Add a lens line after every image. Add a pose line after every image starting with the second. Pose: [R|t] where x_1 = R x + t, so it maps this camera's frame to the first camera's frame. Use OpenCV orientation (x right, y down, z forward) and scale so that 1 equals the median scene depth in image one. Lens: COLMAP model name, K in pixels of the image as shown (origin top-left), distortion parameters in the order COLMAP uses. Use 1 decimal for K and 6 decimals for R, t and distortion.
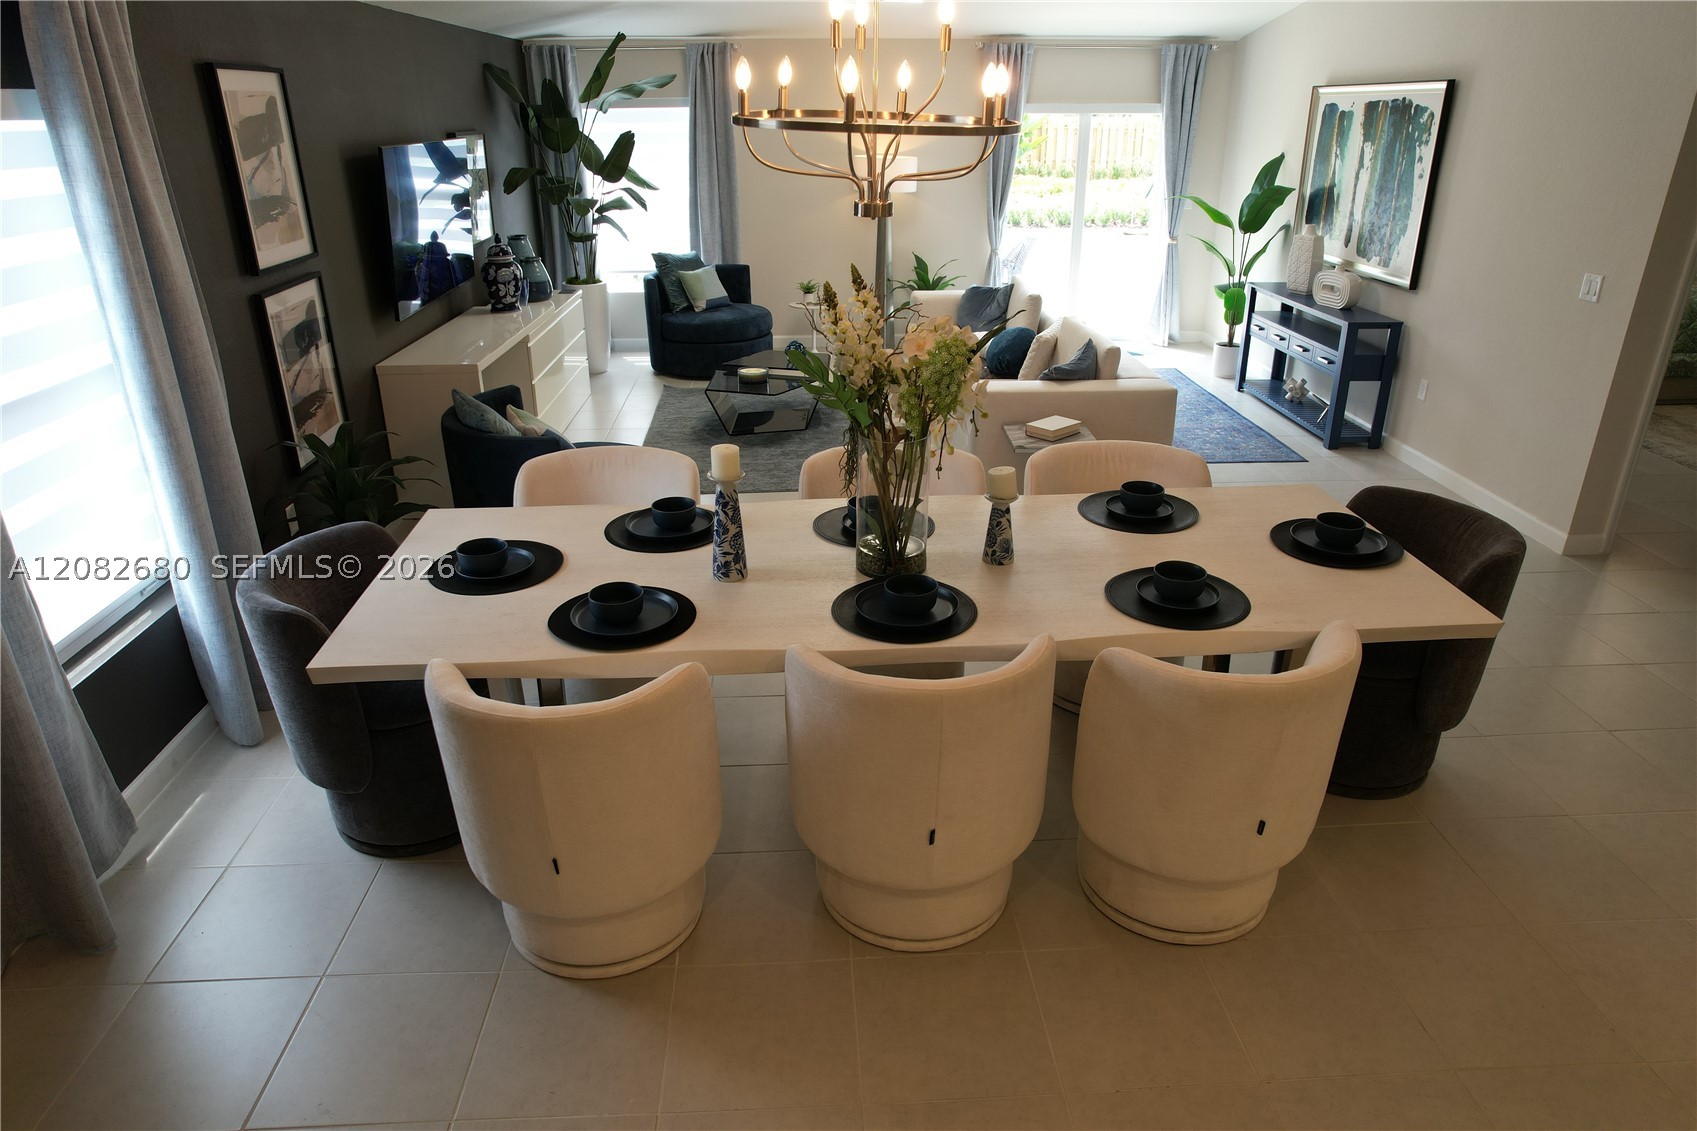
lens RADIAL K [[1083.8, 0, 838.3], [0, 1083.8, 571.6], [0, 0, 1]] dist [-0.073449, 0.064102]
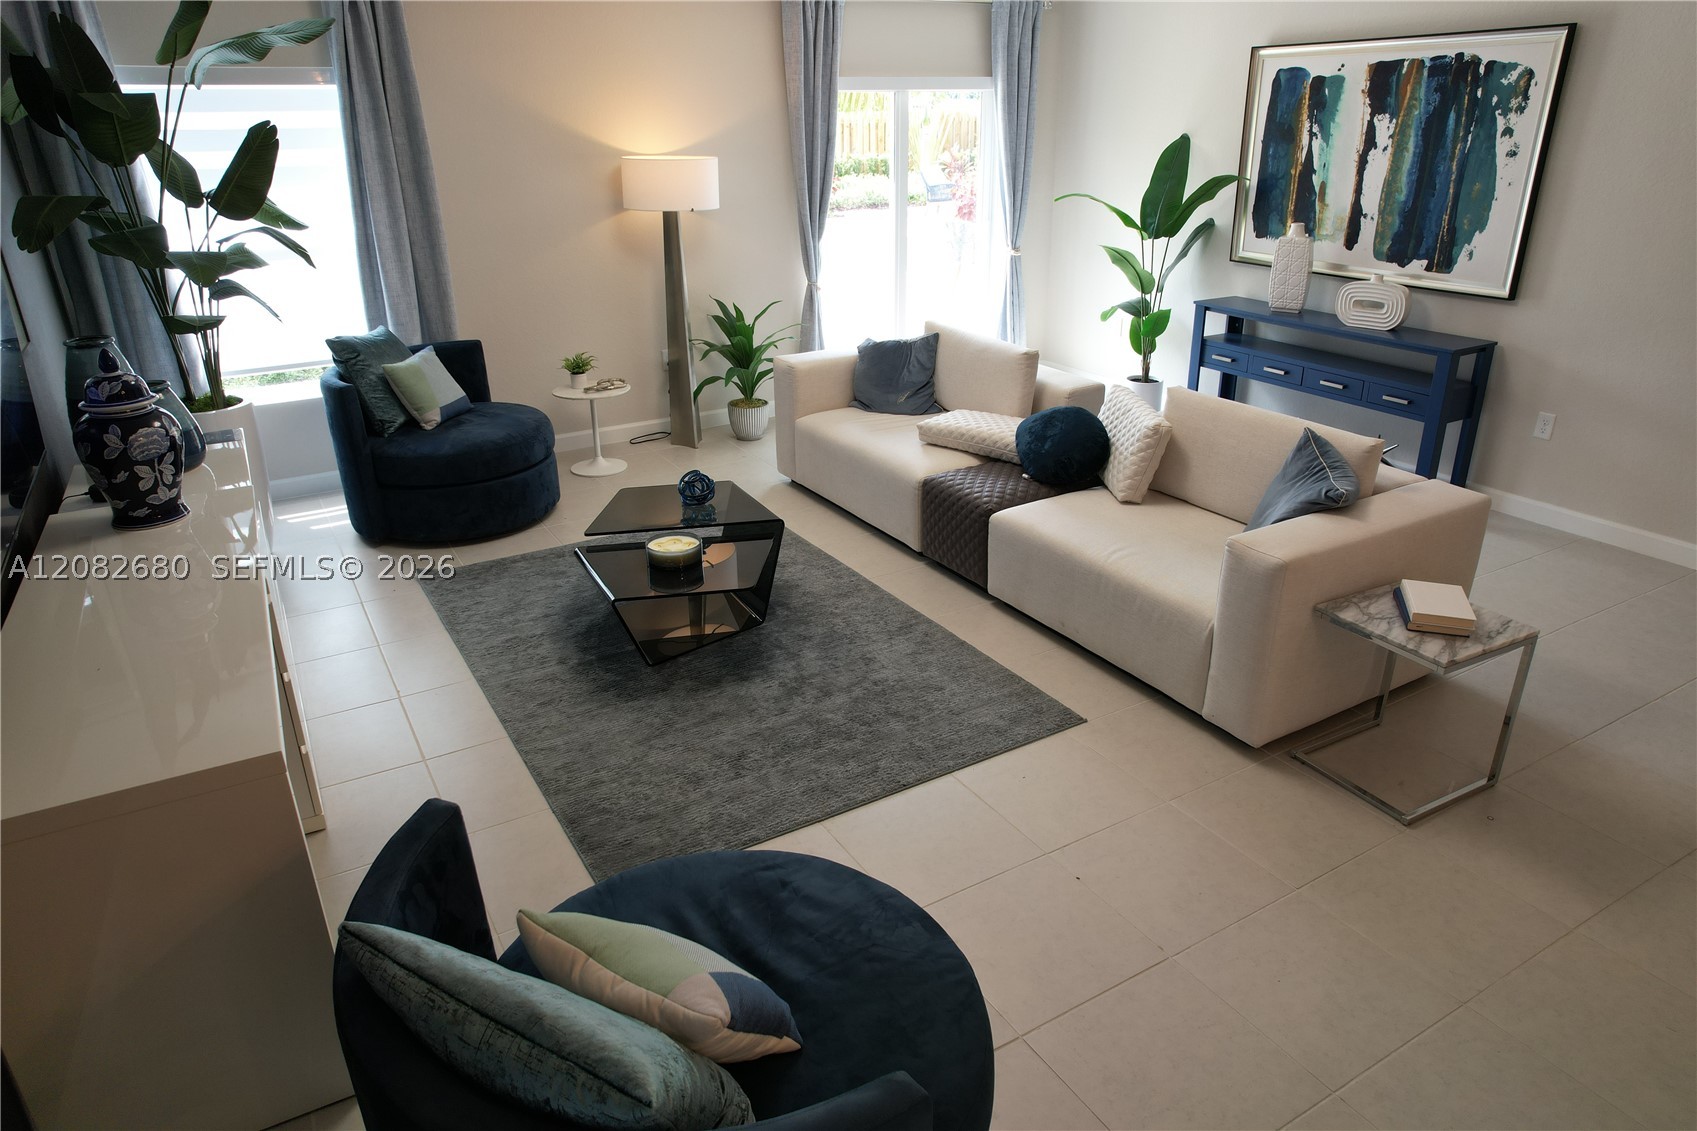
lens RADIAL K [[1083.8, 0, 839.4], [0, 1083.8, 573.2], [0, 0, 1]] dist [-0.073449, 0.064102]
pose [[0.886493, -0.190778, 0.421585, -0.244804], [0.193229, 0.980442, 0.037361, -0.180123], [-0.420467, 0.048342, 0.906019, 0.477288]]
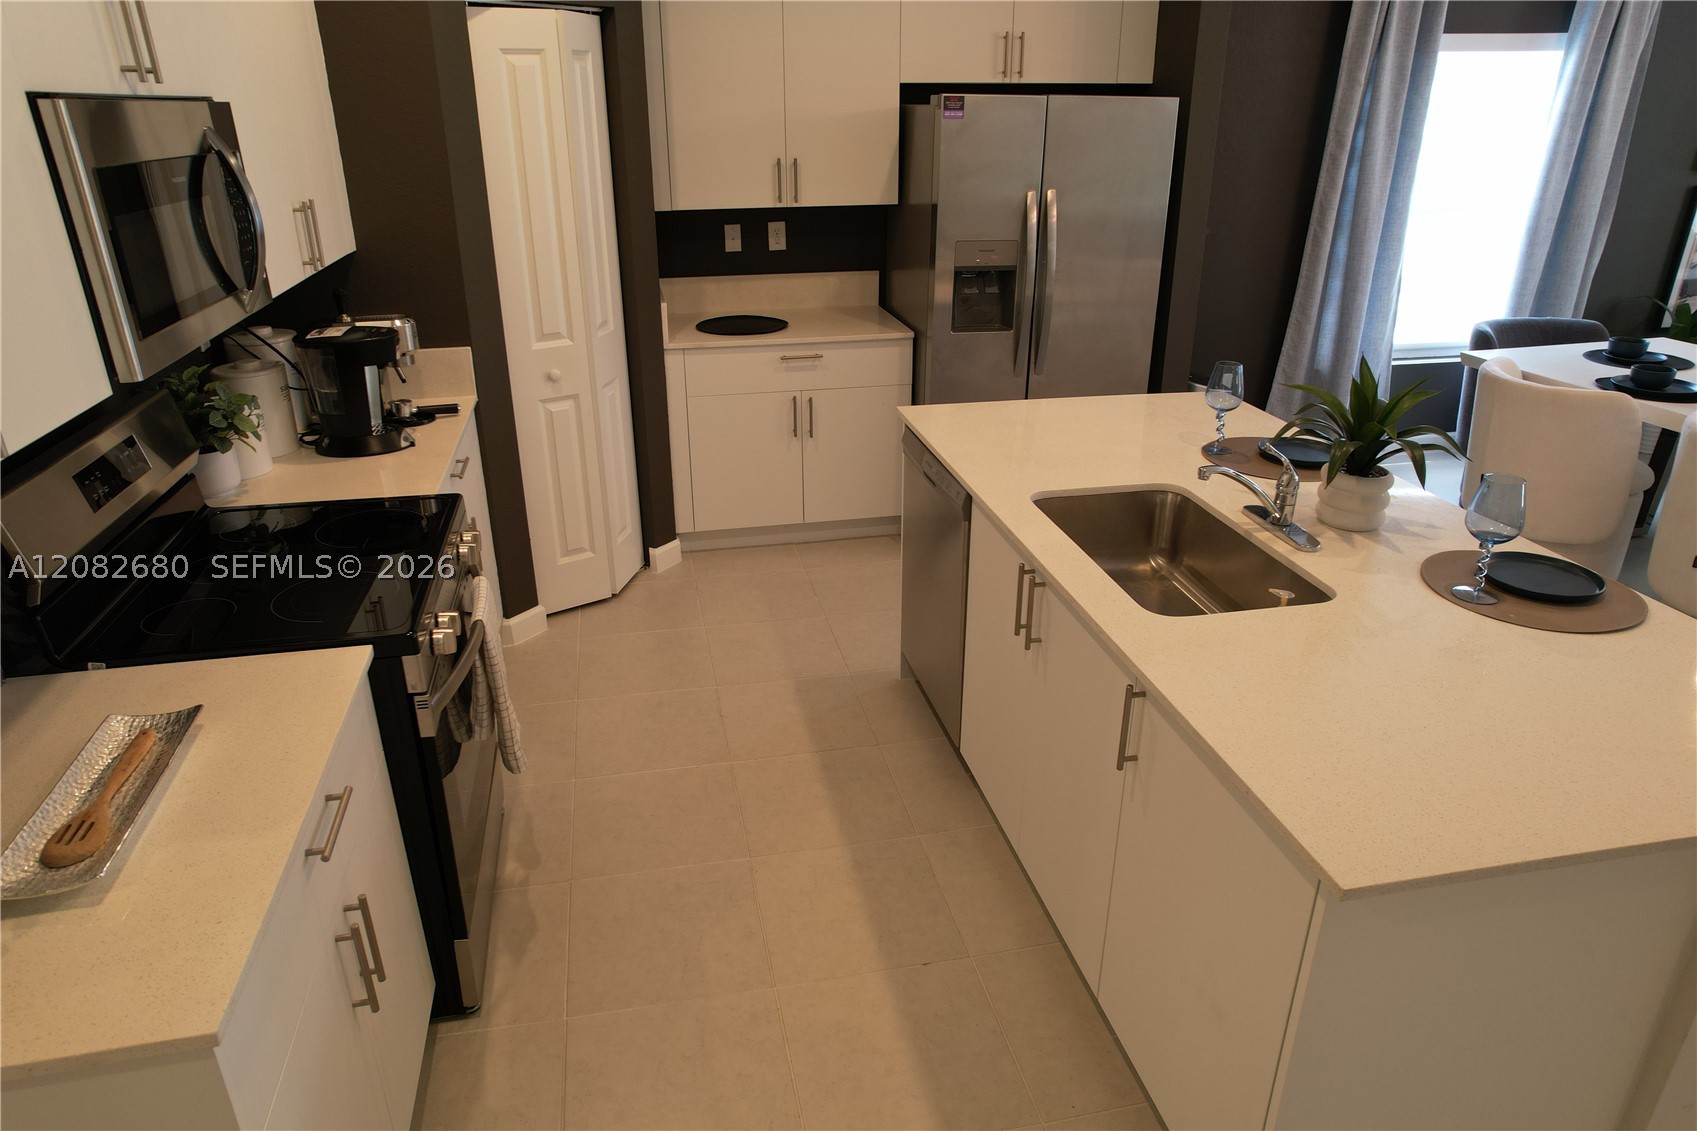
lens RADIAL K [[1083.8, 0, 847.7], [0, 1083.8, 572.6], [0, 0, 1]] dist [-0.073449, 0.064102]
pose [[0.158867, 0.403715, -0.900986, 0.420585], [-0.394057, 0.862665, 0.317062, 0.095159], [0.905252, 0.304669, 0.296135, -0.132192]]
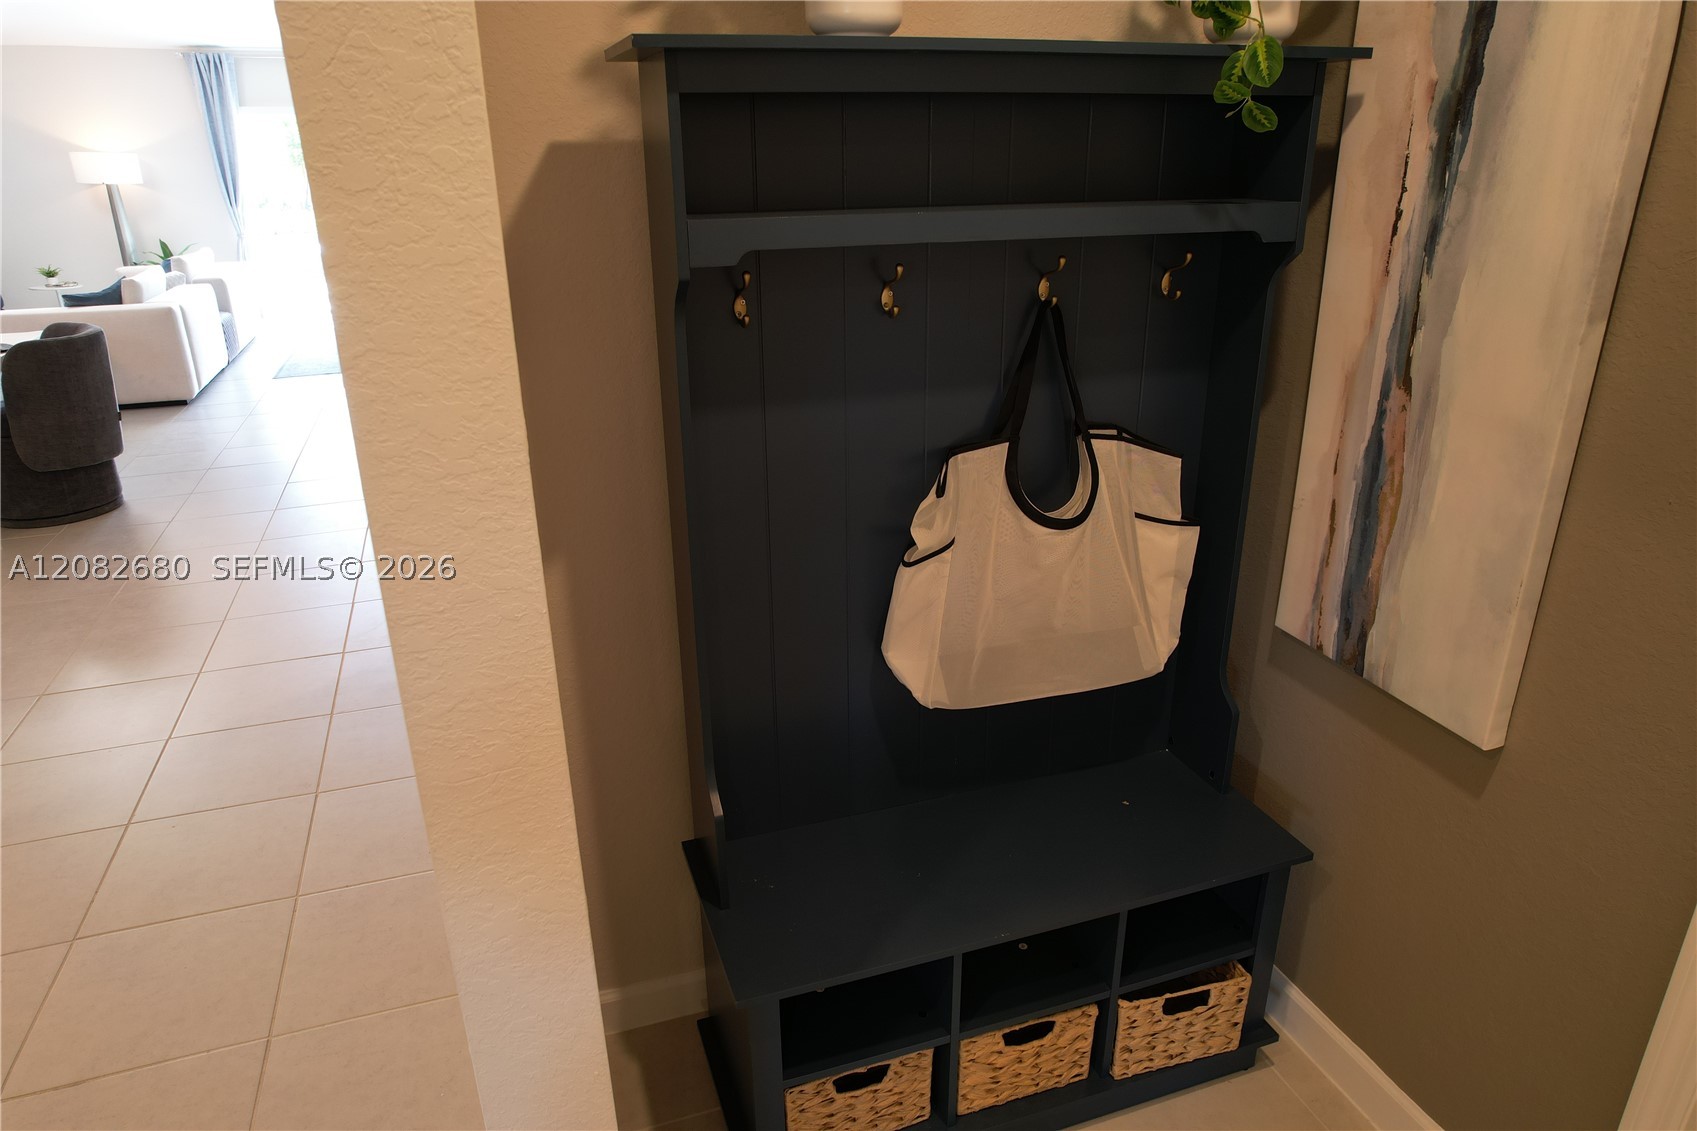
lens RADIAL K [[1083.8, 0, 839.6], [0, 1083.8, 567.8], [0, 0, 1]] dist [-0.073449, 0.064102]
pose [[0.958943, -0.104993, 0.263449, 0.579399], [0.114947, 0.993114, -0.022612, 0.212291], [-0.259261, 0.051966, 0.964408, -0.339653]]
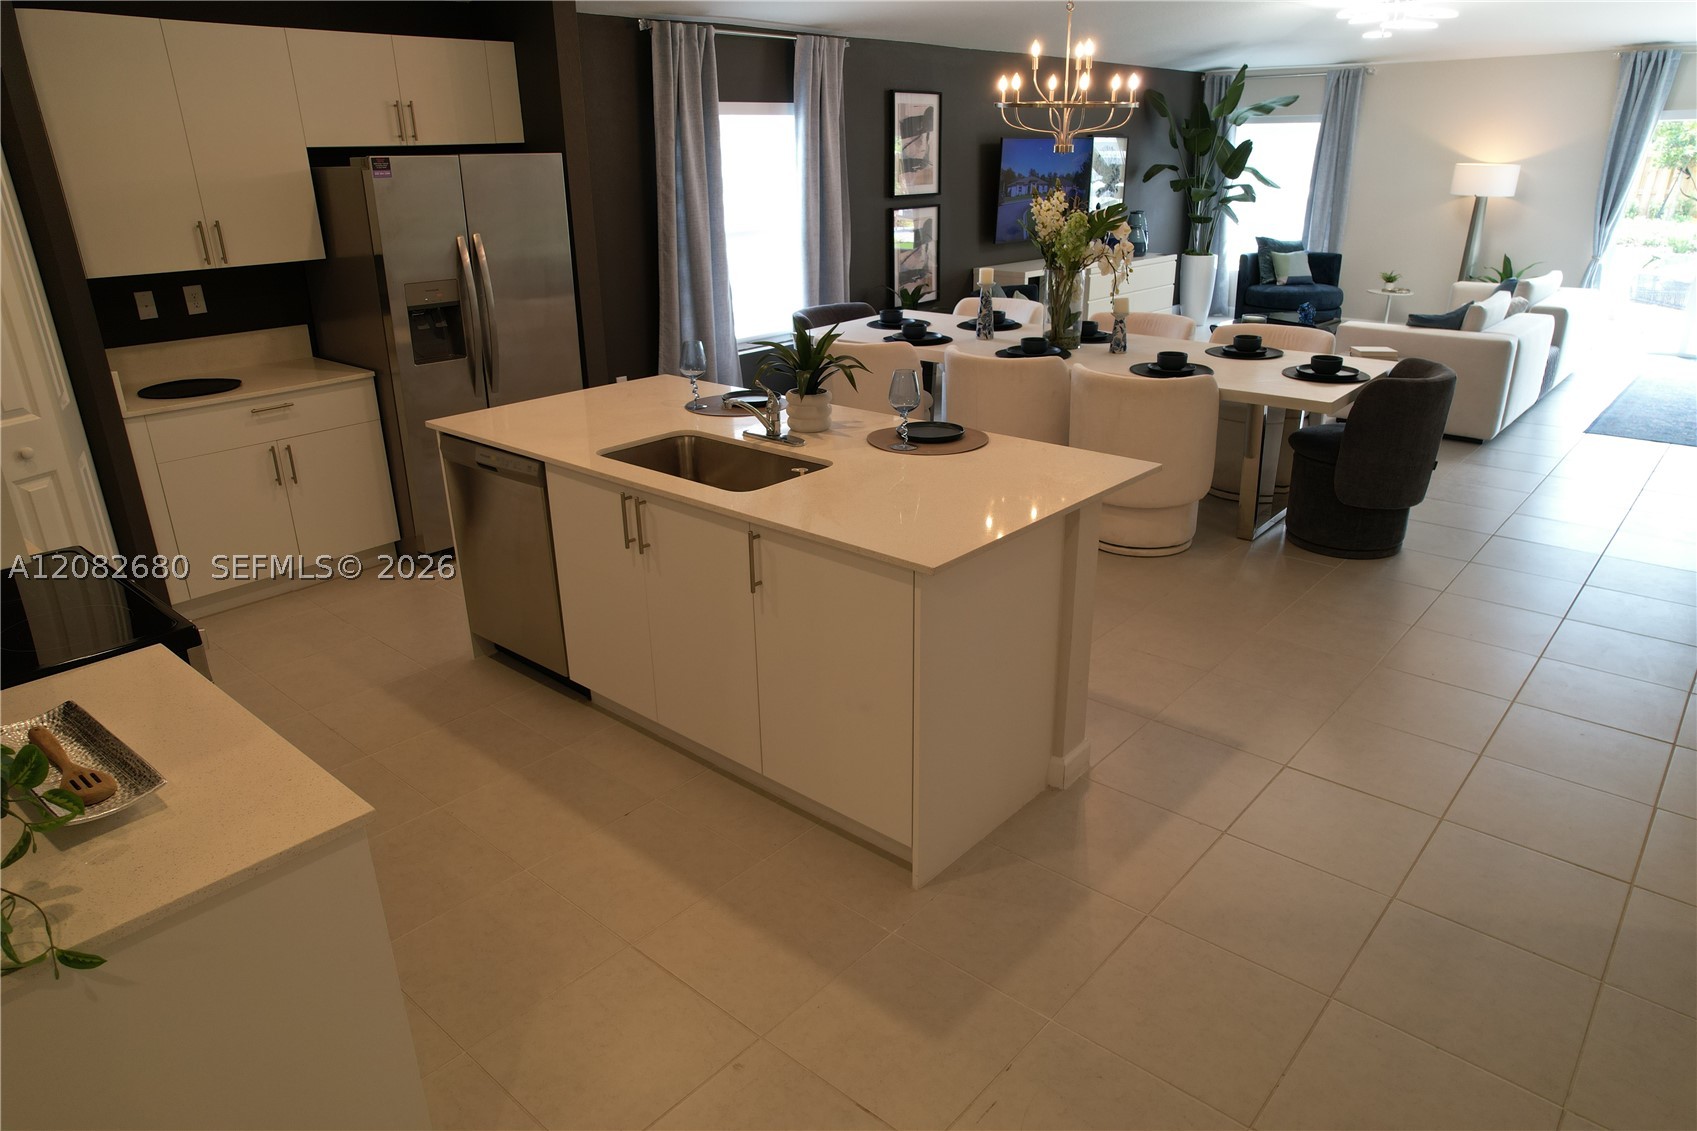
lens RADIAL K [[1083.8, 0, 852.7], [0, 1083.8, 564.0], [0, 0, 1]] dist [-0.073449, 0.064102]
pose [[0.721732, 0.245560, -0.647150, 0.493837], [-0.268819, 0.961005, 0.064853, 0.150382], [0.637839, 0.127160, 0.759600, -0.260602]]
